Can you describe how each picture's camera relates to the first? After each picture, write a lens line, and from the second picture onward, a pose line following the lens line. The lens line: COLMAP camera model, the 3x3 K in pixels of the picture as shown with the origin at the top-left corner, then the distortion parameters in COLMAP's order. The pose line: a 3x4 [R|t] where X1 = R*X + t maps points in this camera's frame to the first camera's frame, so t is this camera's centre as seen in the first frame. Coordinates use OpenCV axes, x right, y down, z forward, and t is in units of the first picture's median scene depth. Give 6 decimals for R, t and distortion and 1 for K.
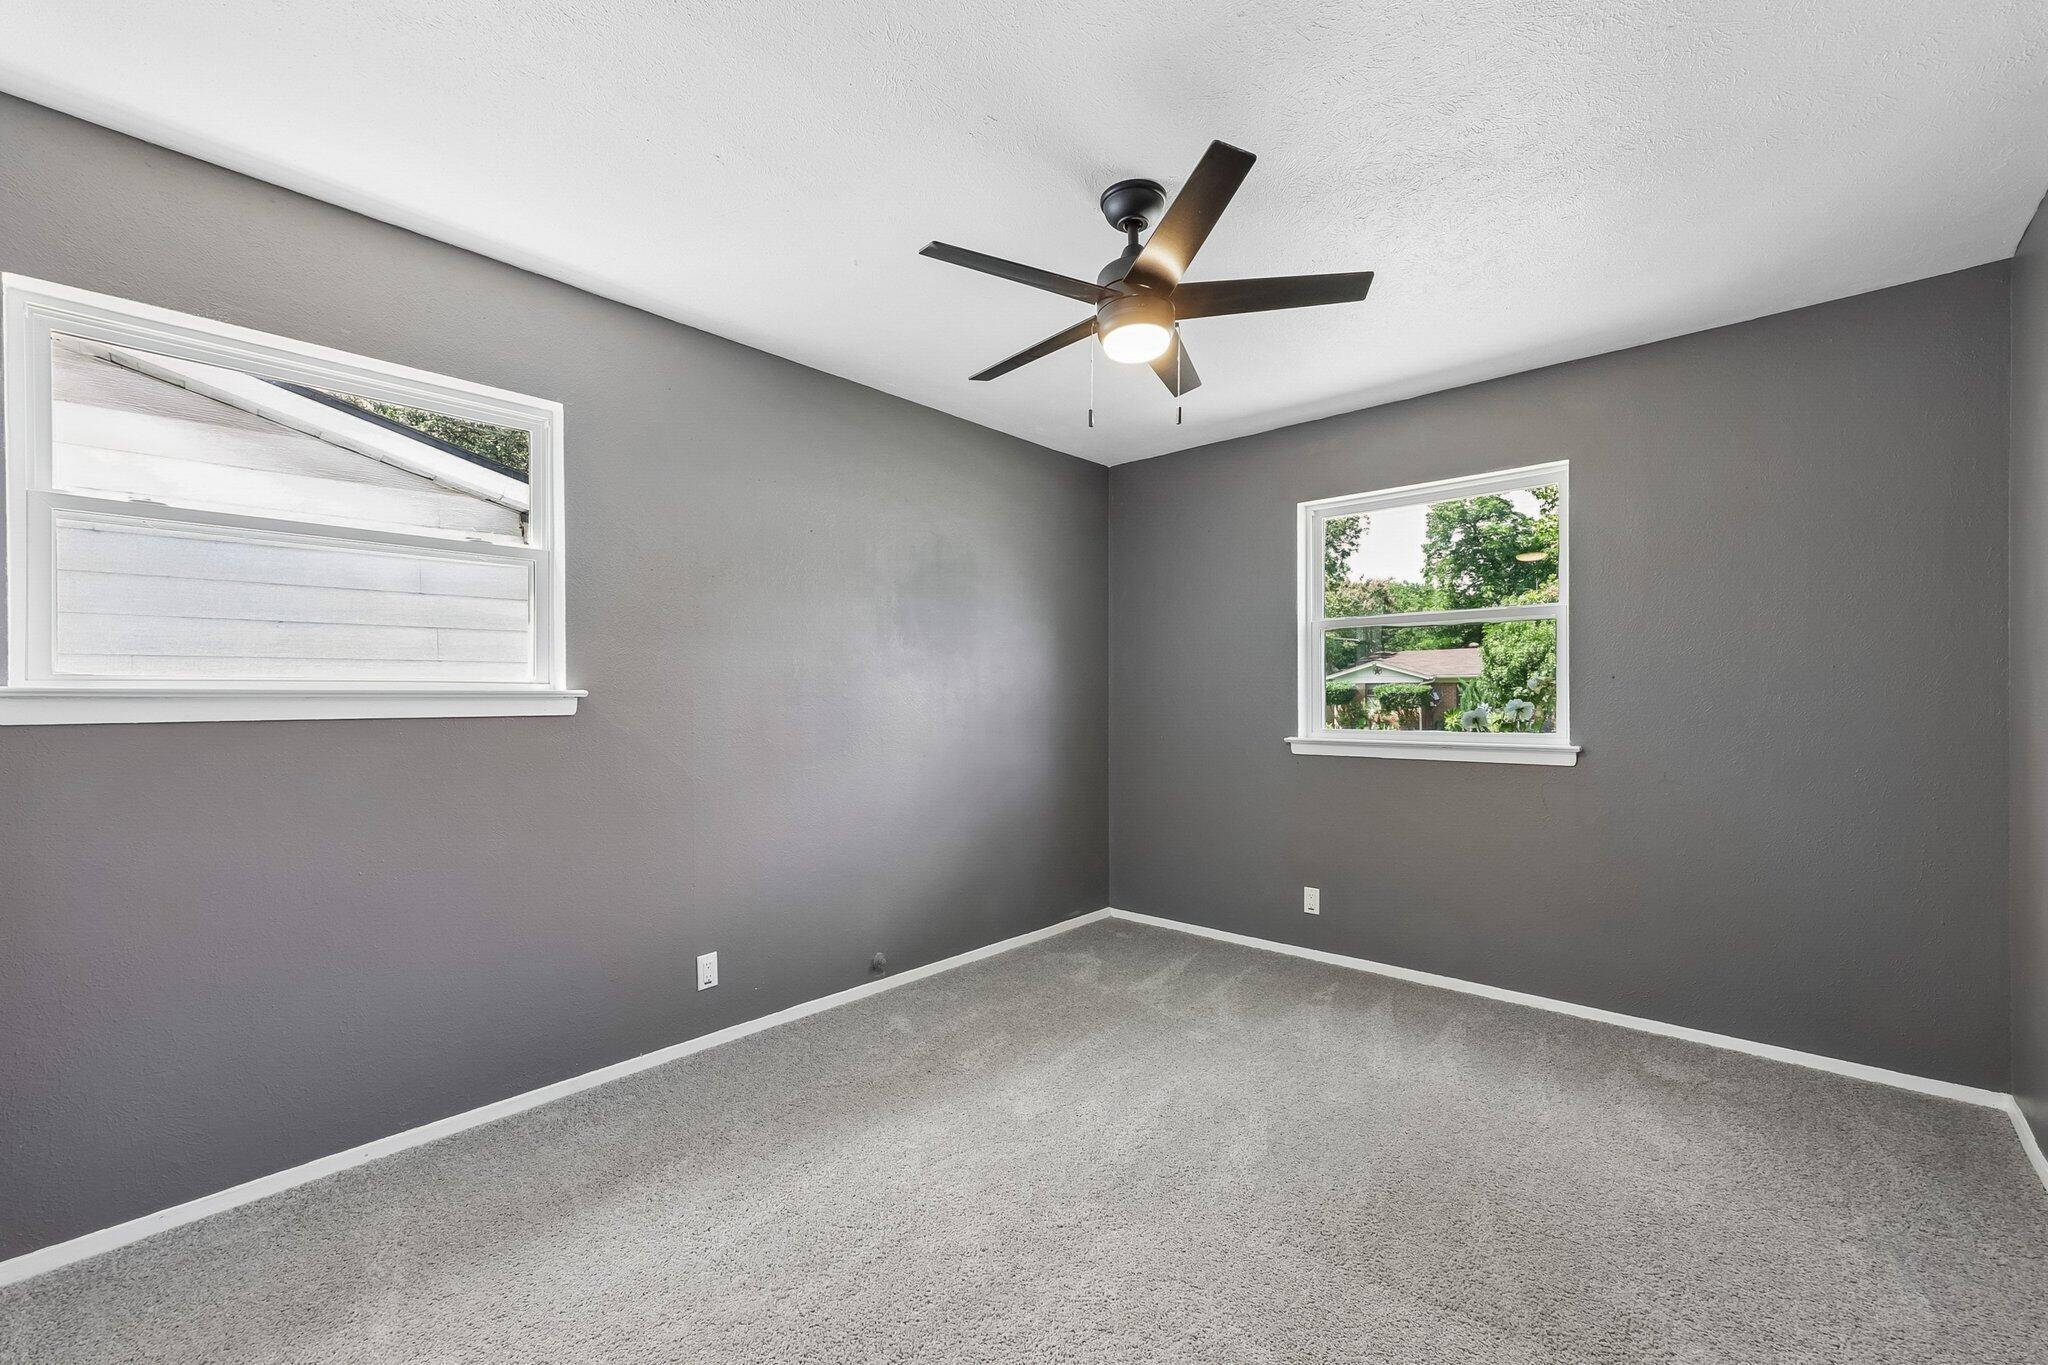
lens RADIAL K [[832.0, 0, 1026.6], [0, 832.0, 691.7], [0, 0, 1]] dist [-0.000049, 0.000029]
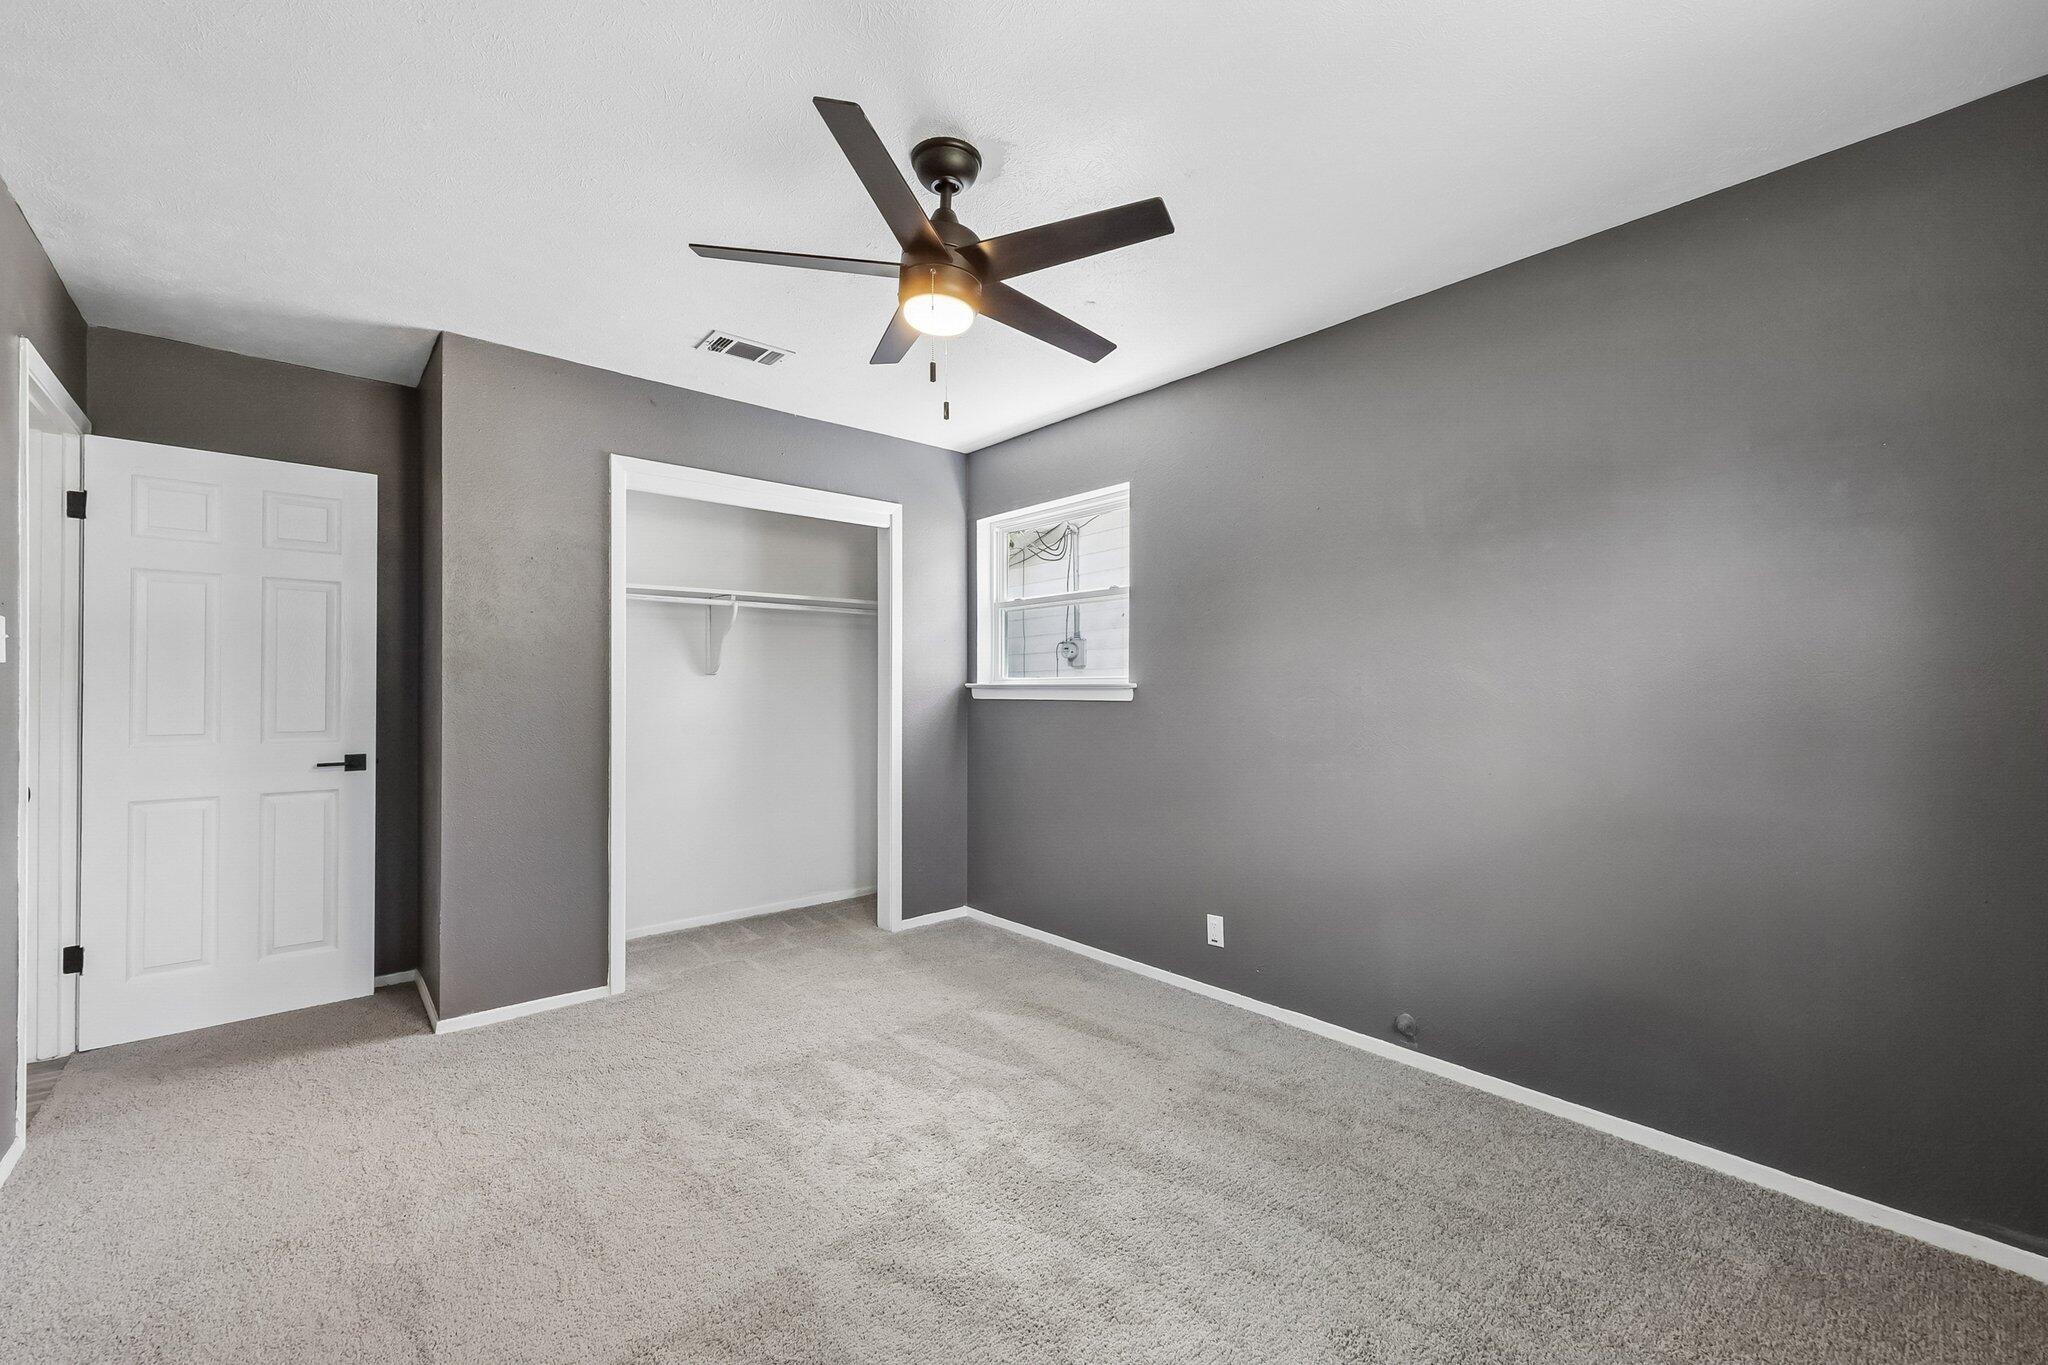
lens RADIAL K [[823.3, 0, 1024.0], [0, 823.3, 682.5], [0, 0, 1]] dist [0.000678, 0.000132]
pose [[-0.109088, -0.004771, -0.994021, 0.800492], [0.004926, 0.999974, -0.005341, 0.003285], [0.994020, -0.005479, -0.109062, 0.913767]]
